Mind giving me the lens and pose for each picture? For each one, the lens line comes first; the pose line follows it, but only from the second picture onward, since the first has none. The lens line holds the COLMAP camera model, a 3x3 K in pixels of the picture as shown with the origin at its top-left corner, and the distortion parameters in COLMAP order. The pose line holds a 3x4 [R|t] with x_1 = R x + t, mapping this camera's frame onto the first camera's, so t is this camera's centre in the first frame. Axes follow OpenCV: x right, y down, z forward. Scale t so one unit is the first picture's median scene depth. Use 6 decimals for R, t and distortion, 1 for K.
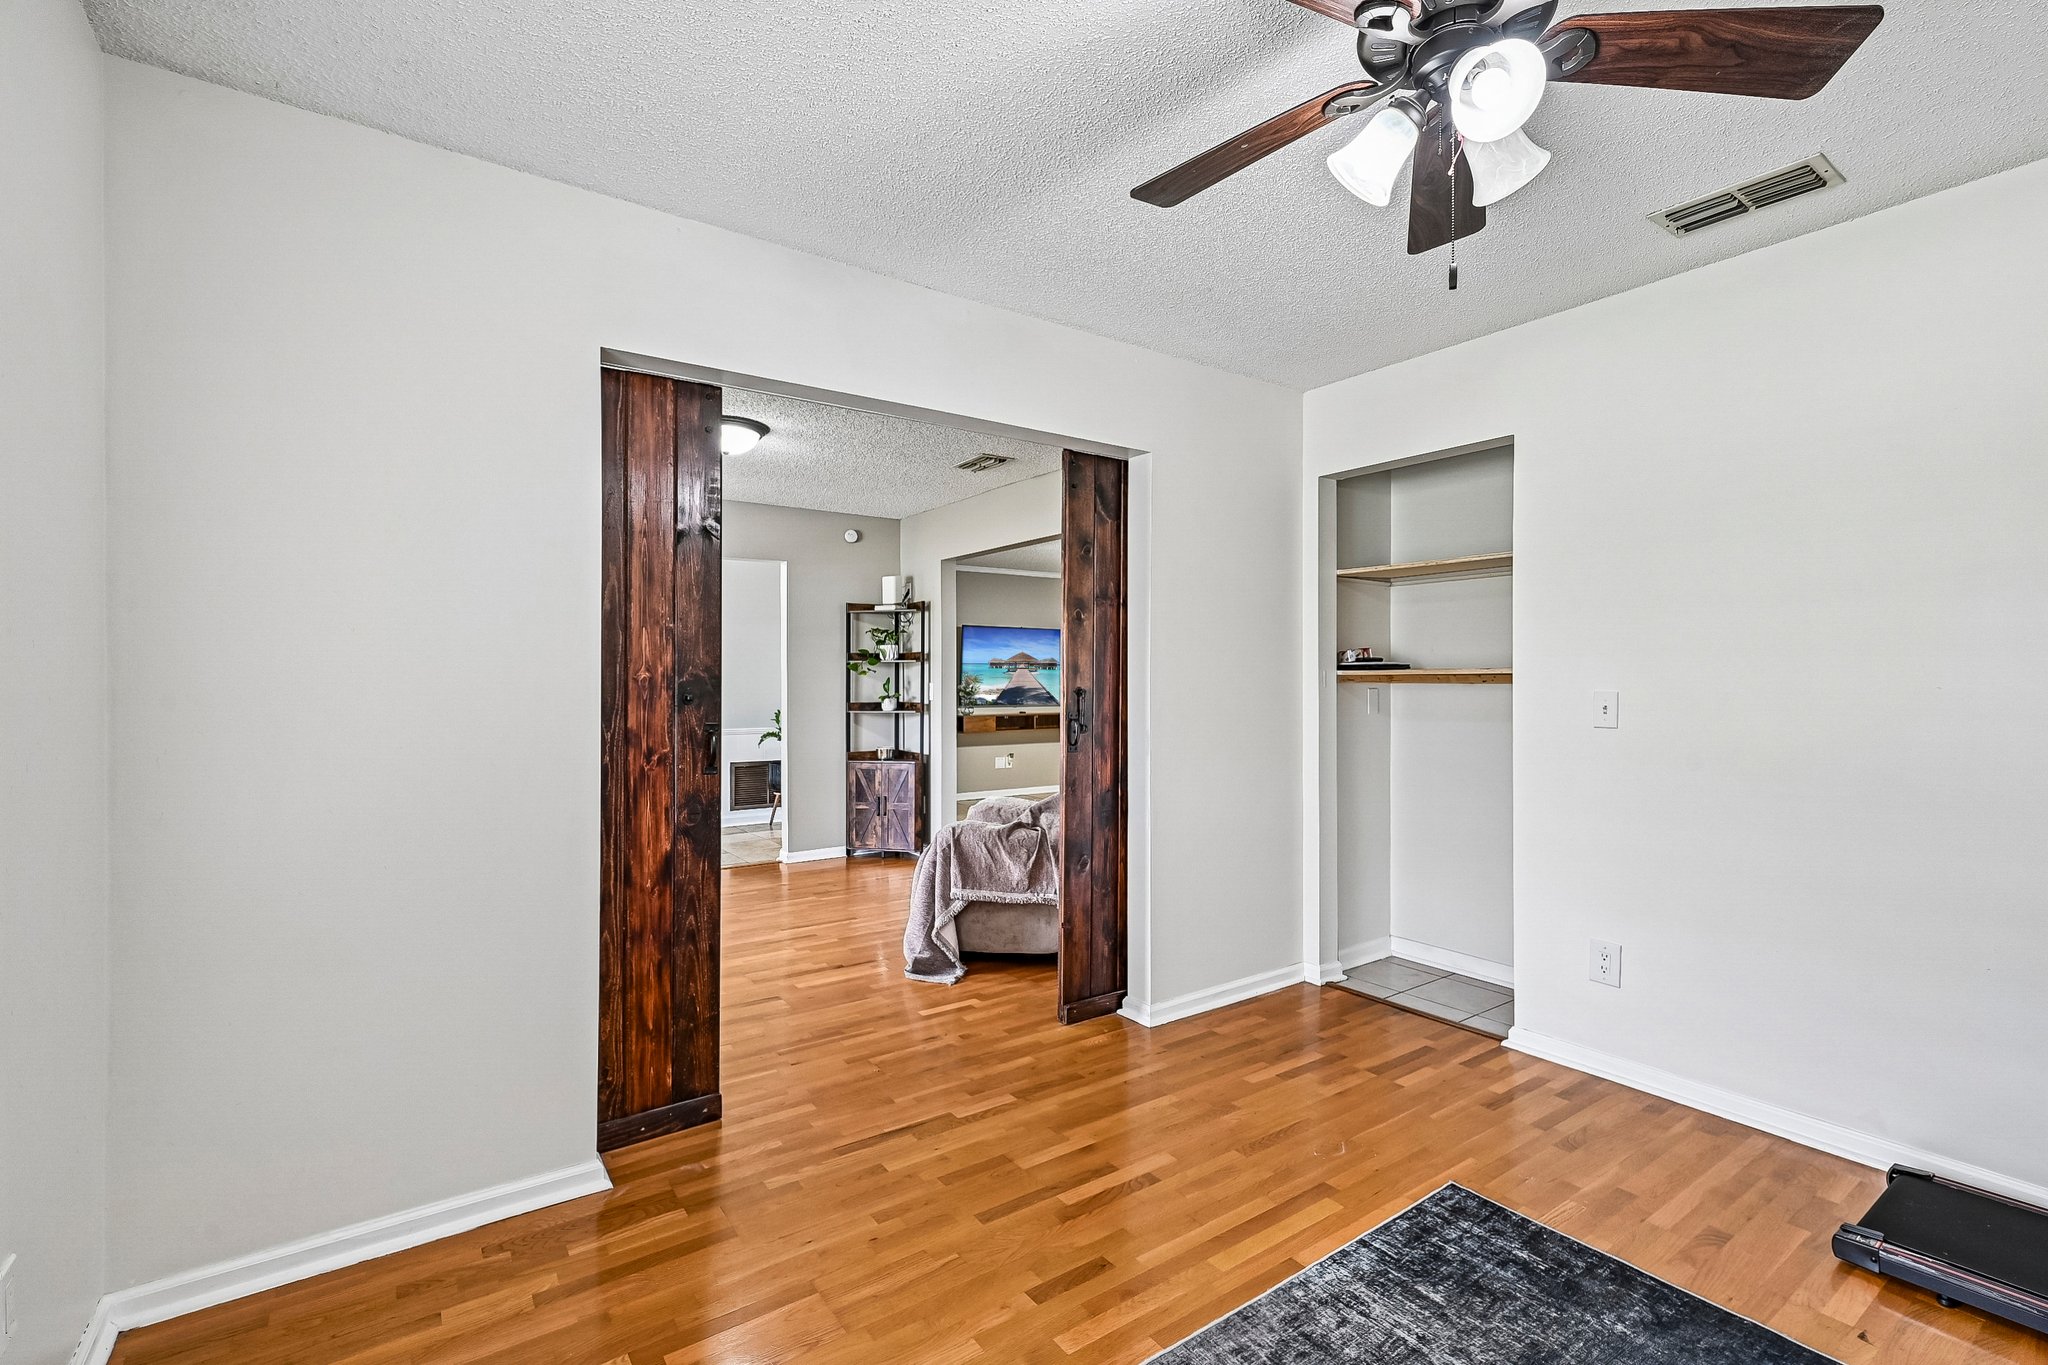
lens RADIAL K [[918.9, 0, 1030.4], [0, 918.9, 685.0], [0, 0, 1]] dist [-0.005366, 0.000134]
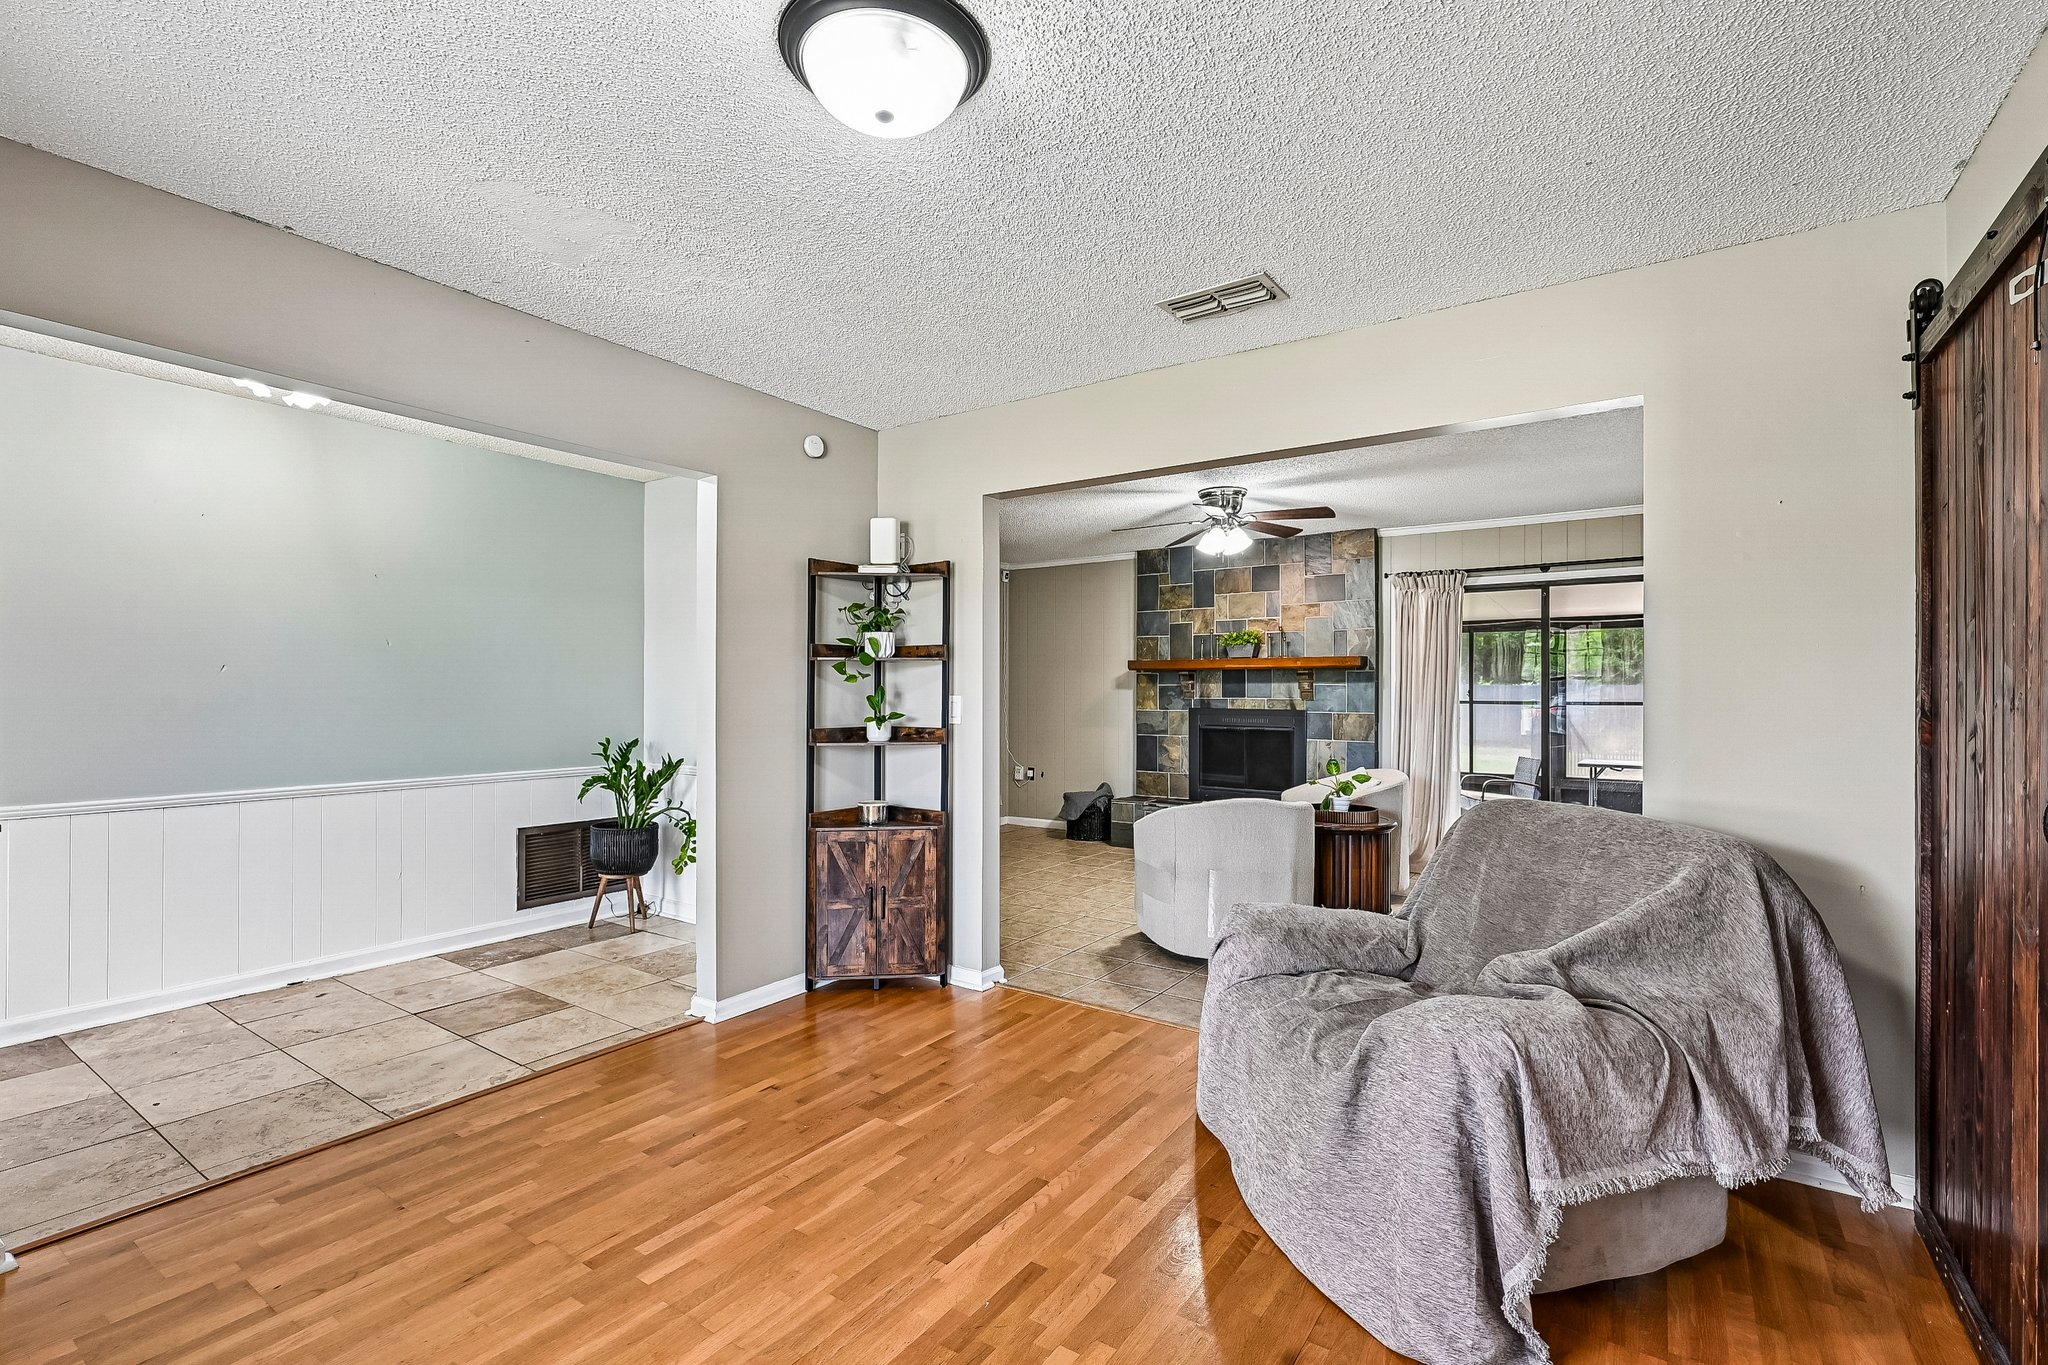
lens RADIAL K [[918.9, 0, 1025.3], [0, 918.9, 681.4], [0, 0, 1]] dist [-0.005366, 0.000134]
pose [[0.940098, 0.003608, 0.340886, -0.270487], [0.000773, 0.999919, -0.012713, -0.003461], [-0.340904, 0.012215, 0.940019, 0.401933]]
